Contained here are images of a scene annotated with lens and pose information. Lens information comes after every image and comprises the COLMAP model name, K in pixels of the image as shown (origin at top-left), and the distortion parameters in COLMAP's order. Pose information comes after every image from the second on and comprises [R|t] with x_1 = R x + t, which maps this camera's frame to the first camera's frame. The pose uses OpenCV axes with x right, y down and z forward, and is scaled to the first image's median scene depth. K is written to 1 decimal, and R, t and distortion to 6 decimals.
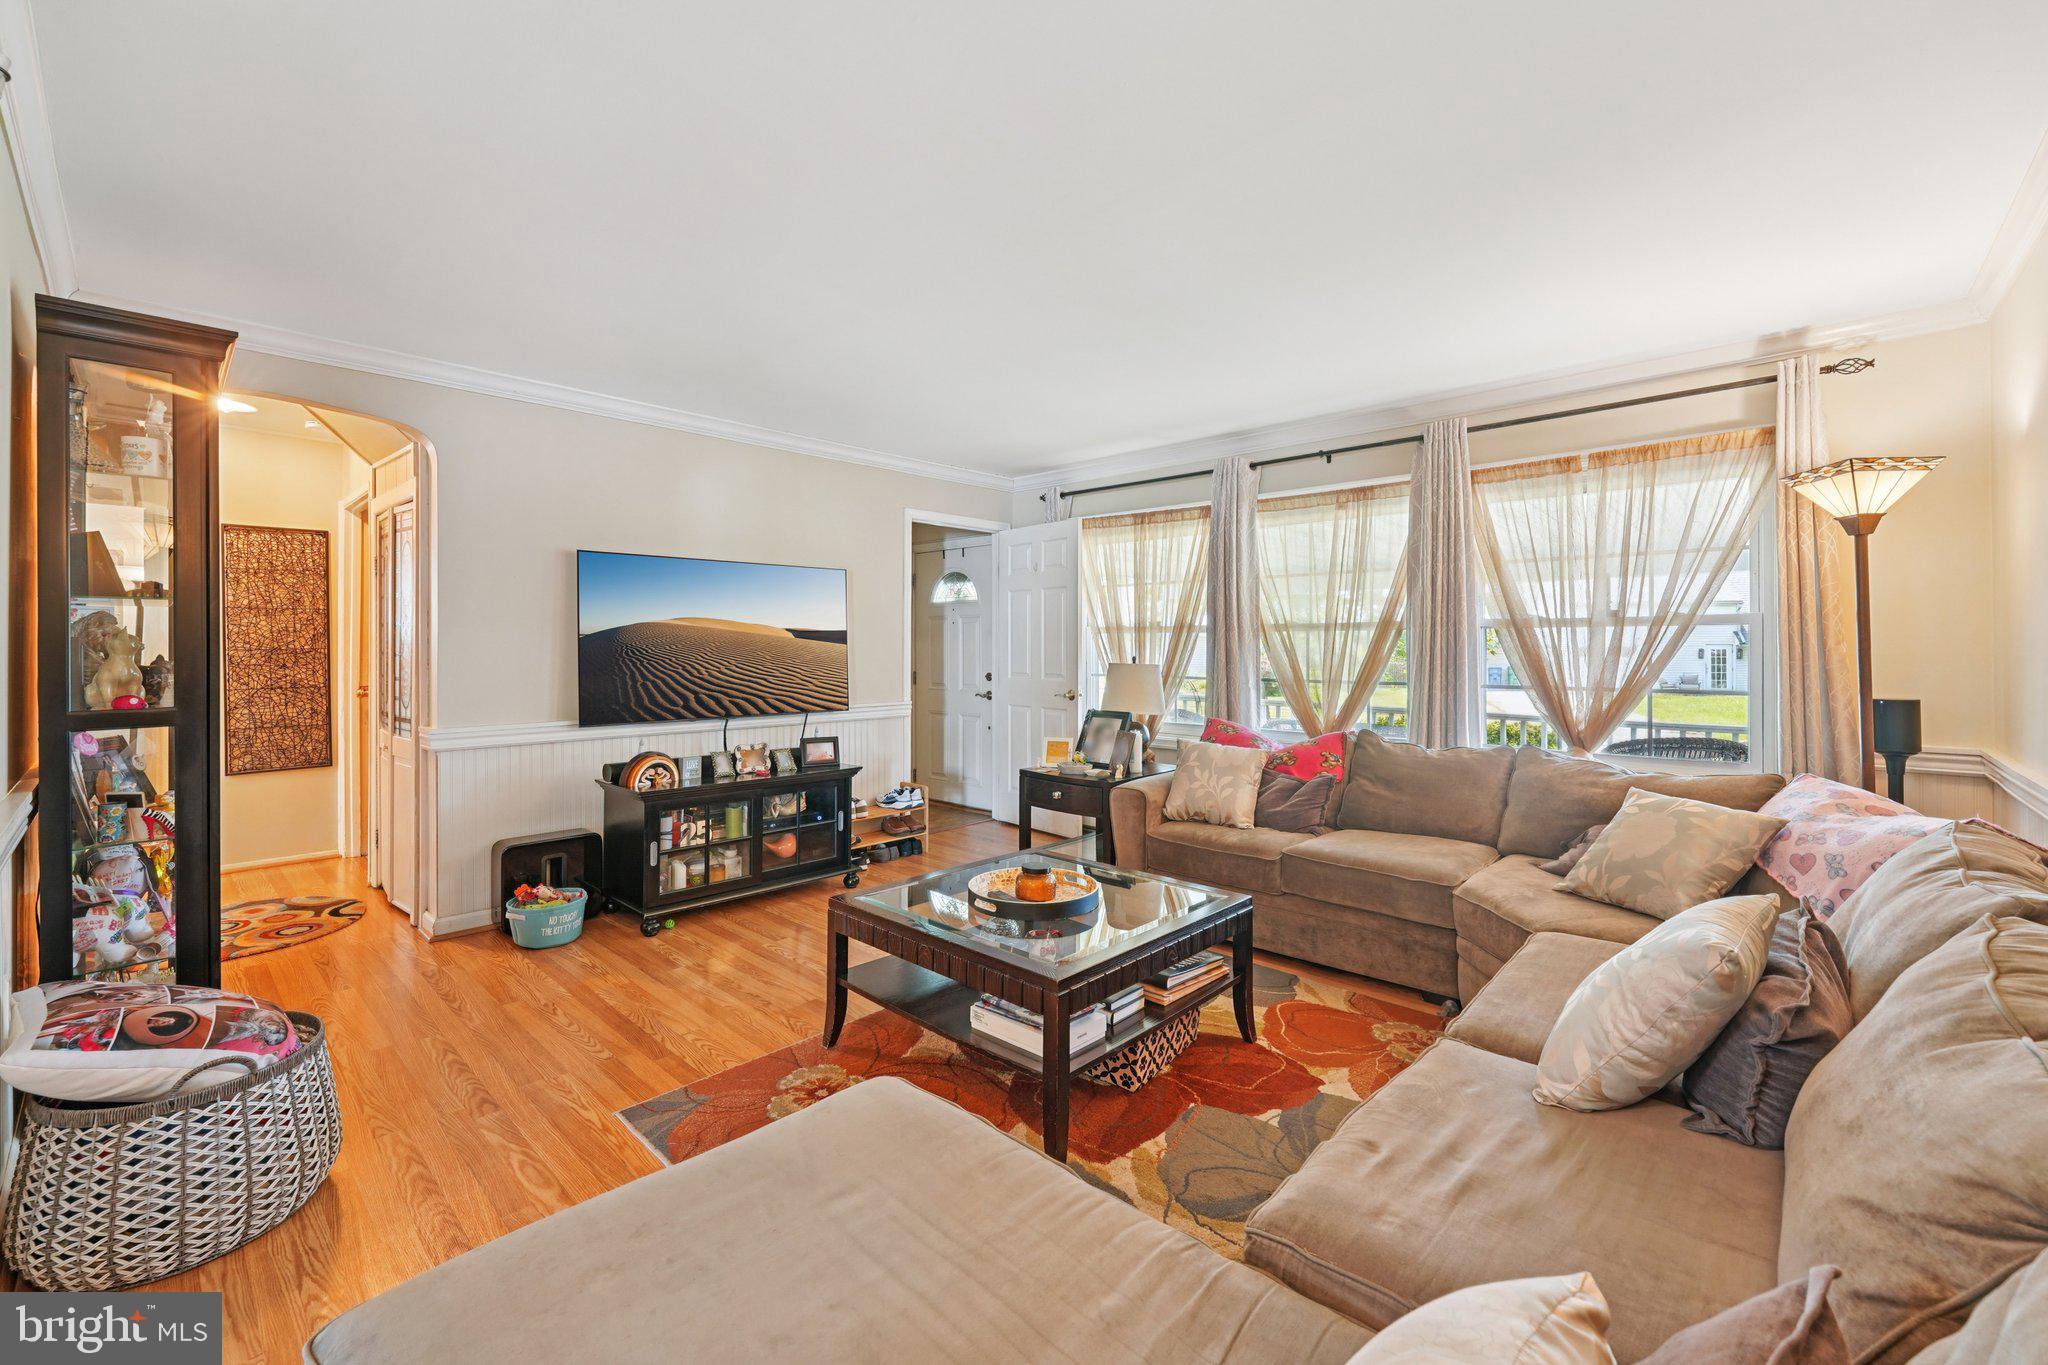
lens RADIAL K [[848.1, 0, 1028.6], [0, 848.1, 645.9], [0, 0, 1]] dist [-0.000713, 0.000224]
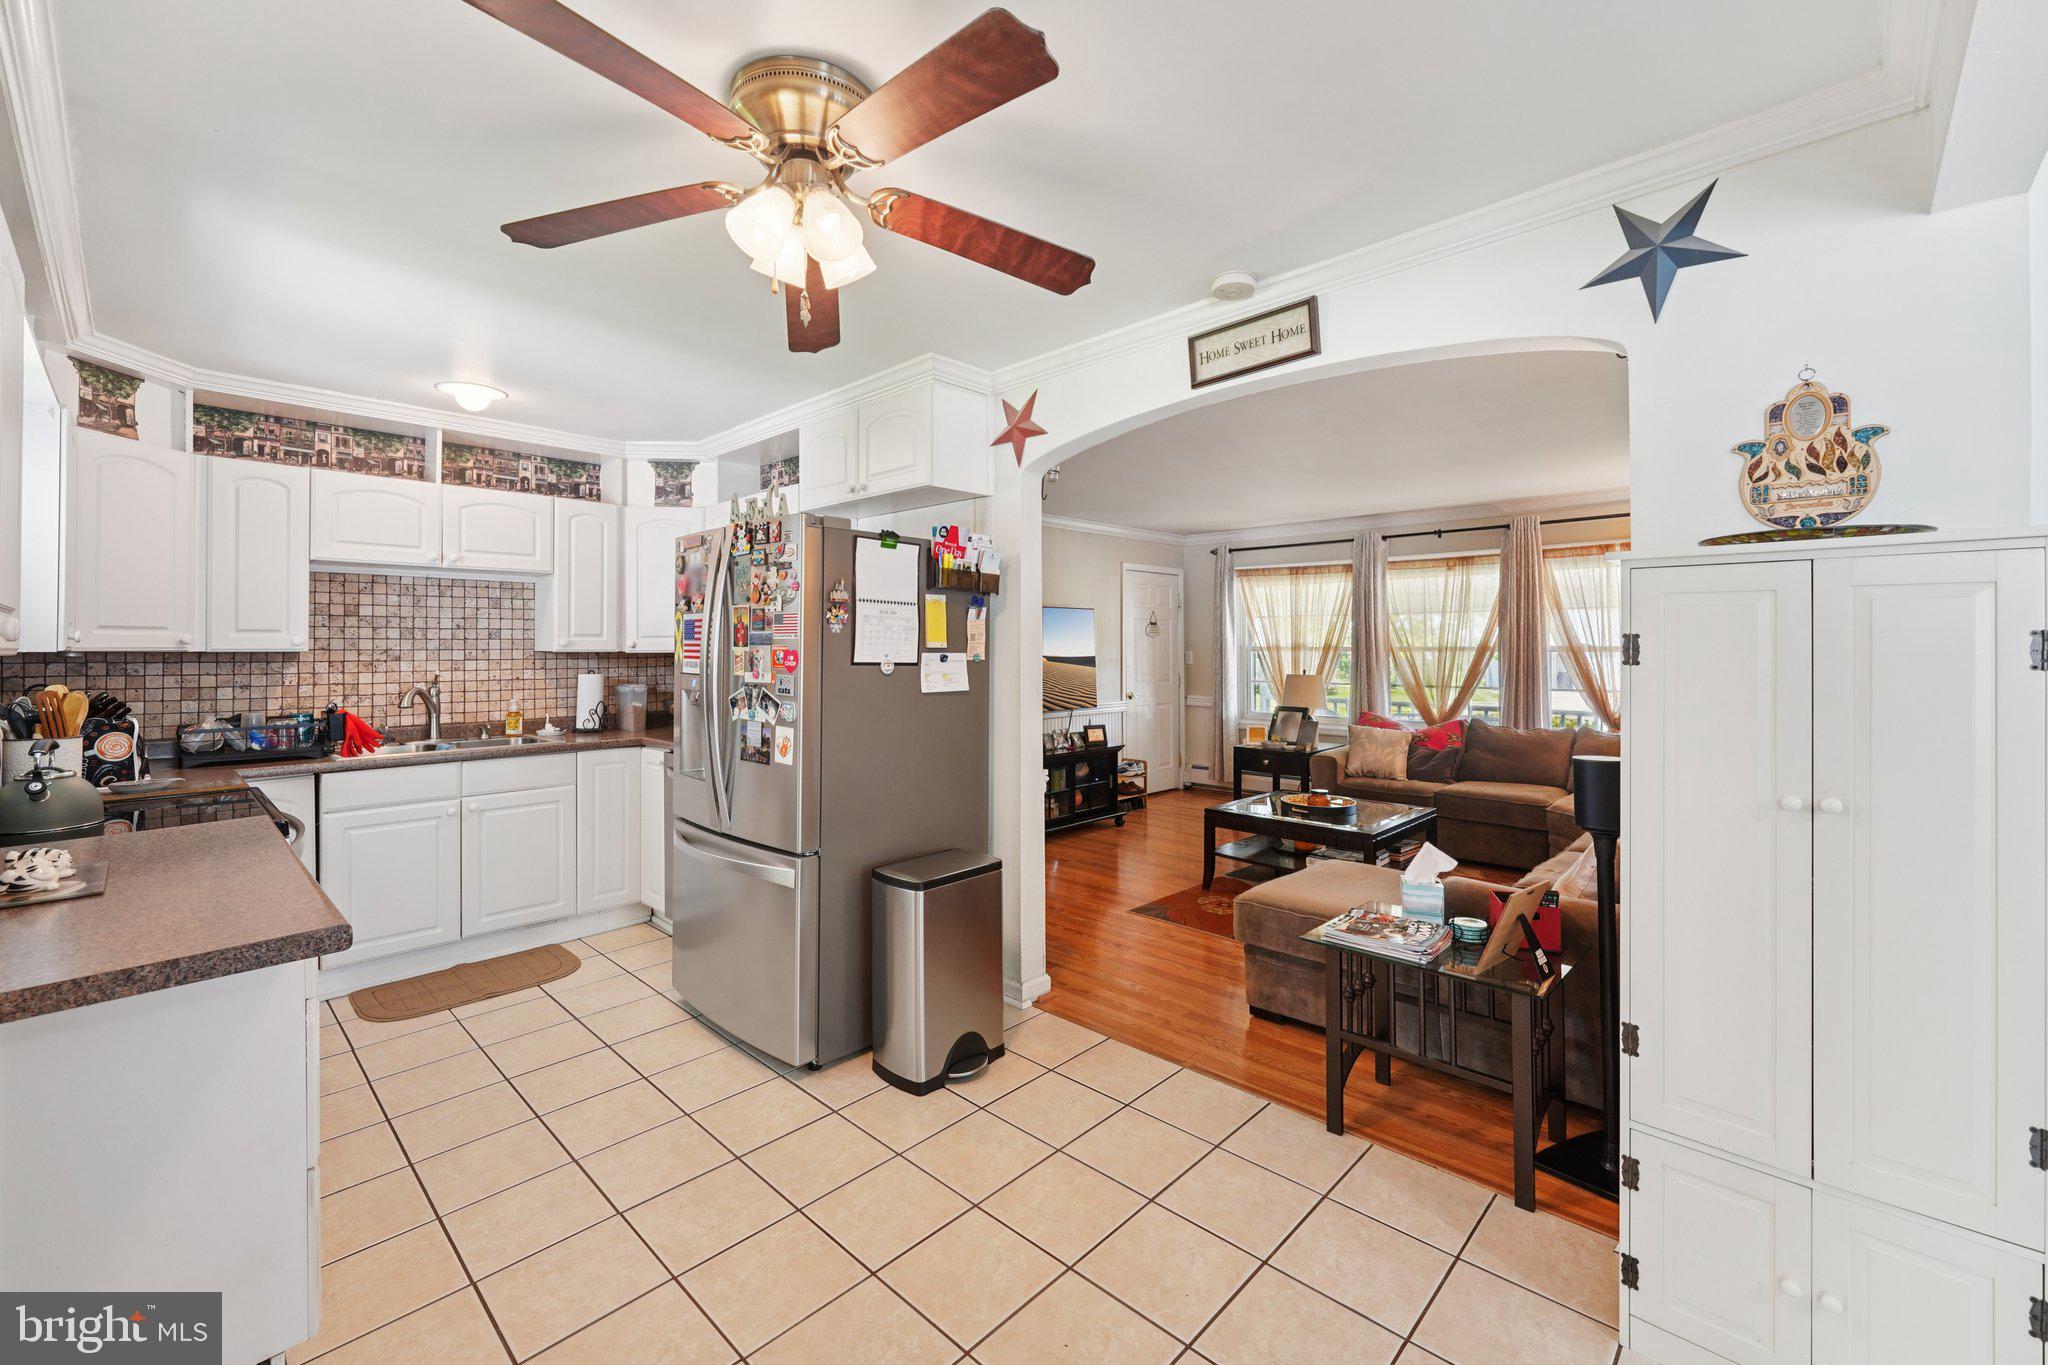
lens RADIAL K [[848.1, 0, 1028.6], [0, 848.1, 645.9], [0, 0, 1]] dist [-0.000713, 0.000224]
pose [[0.999957, -0.003023, -0.008776, -0.362605], [0.003022, 0.999995, -0.000110, -0.031775], [0.008776, 0.000084, 0.999961, -0.497730]]
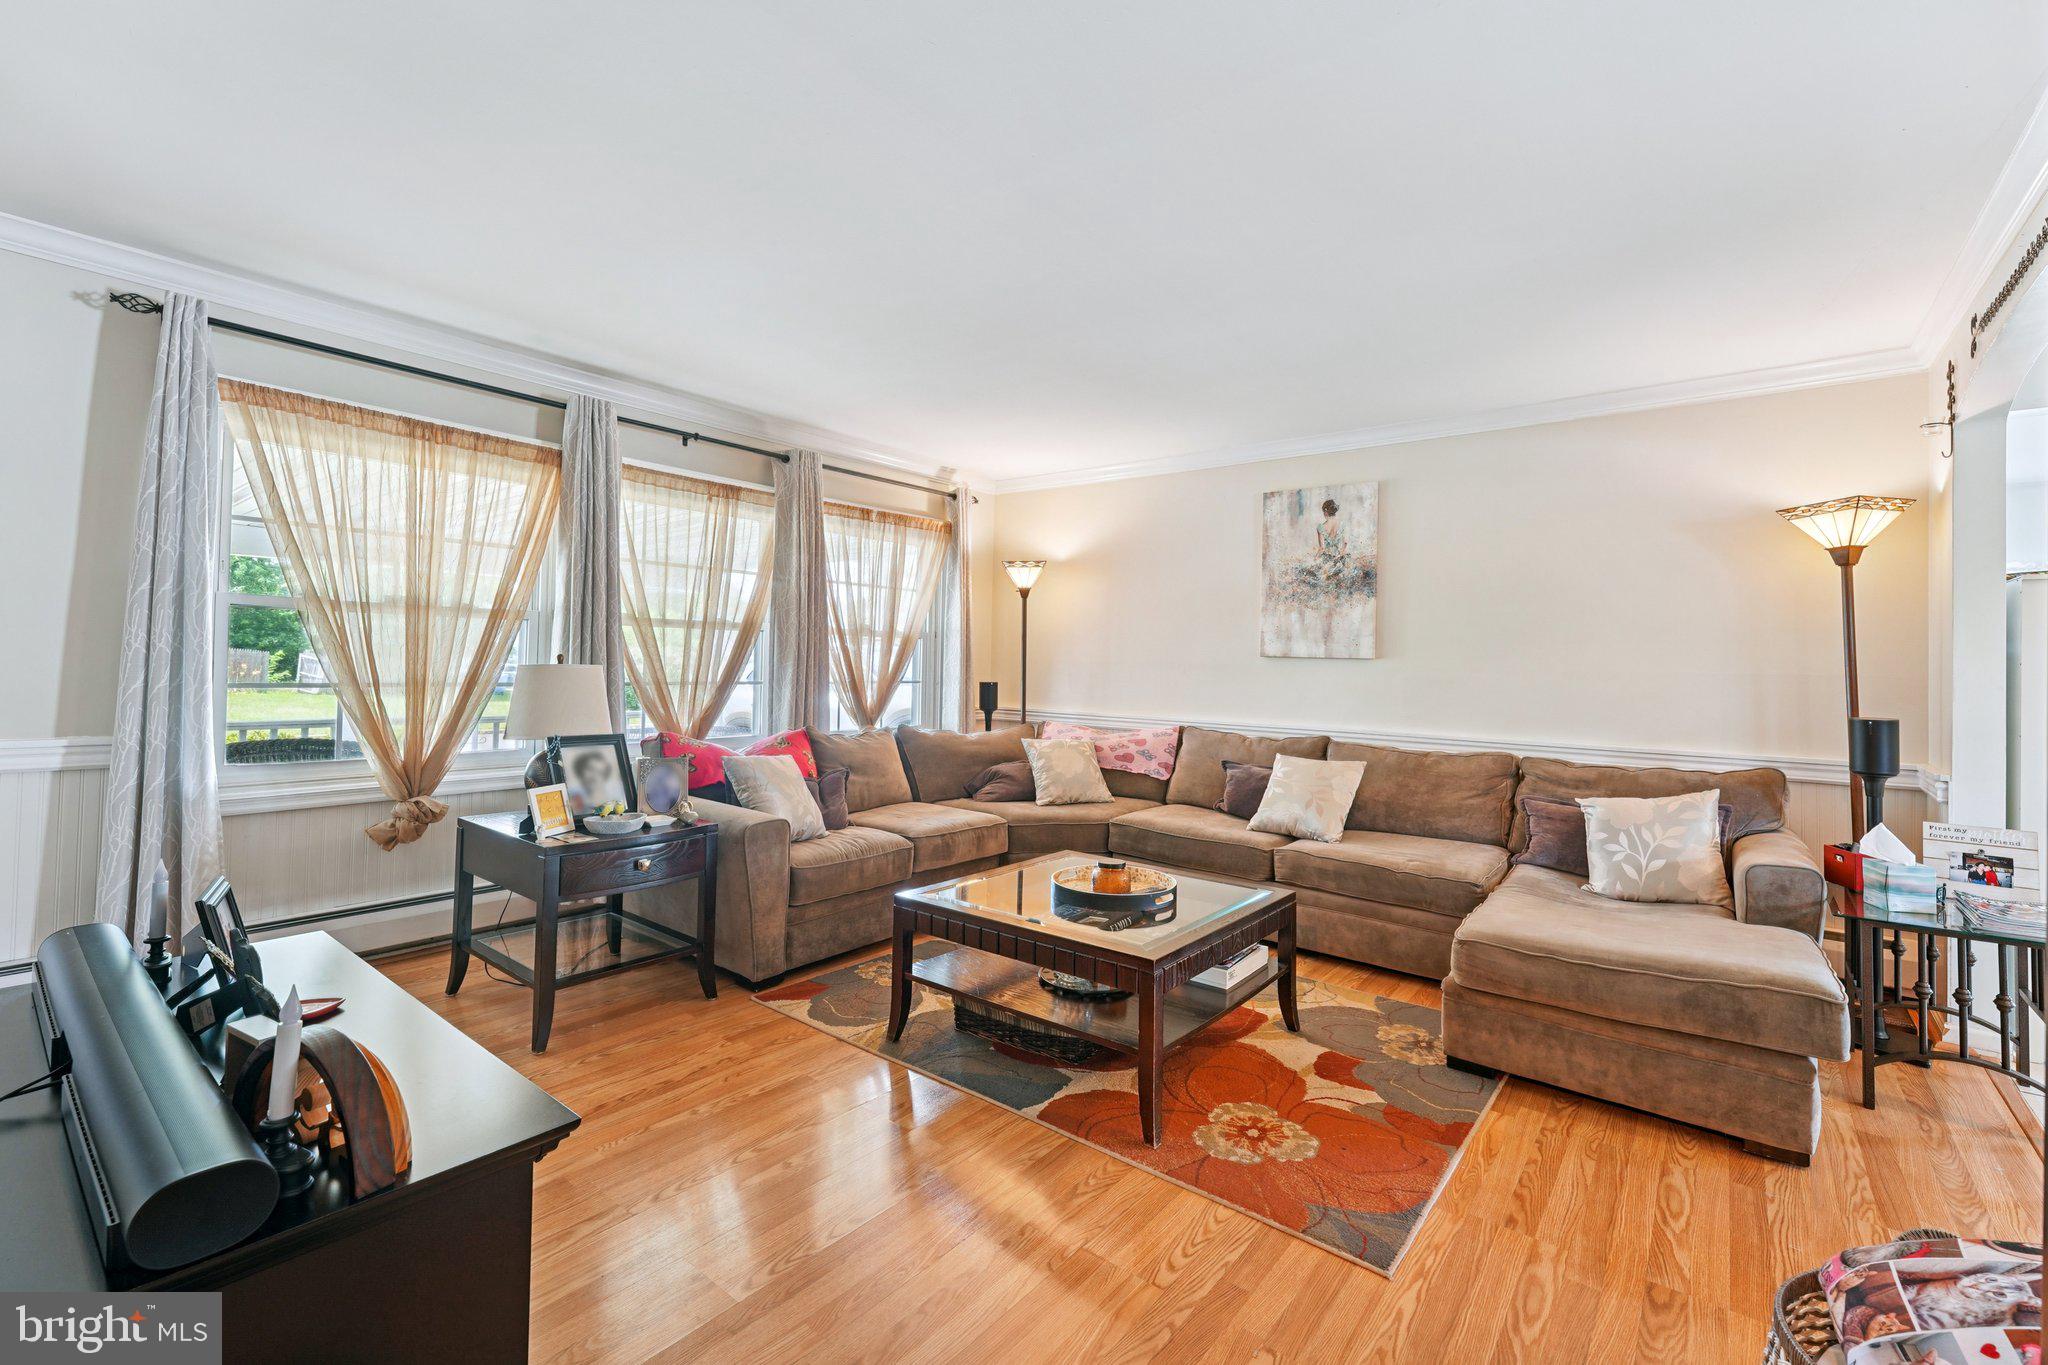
lens RADIAL K [[863.7, 0, 1032.6], [0, 863.7, 668.4], [0, 0, 1]] dist [-0.001016, -0.000142]
pose [[-0.076973, -0.013155, 0.996946, -0.640636], [-0.026517, 0.999586, 0.011142, 0.004652], [-0.996681, -0.025578, -0.077289, 0.728543]]
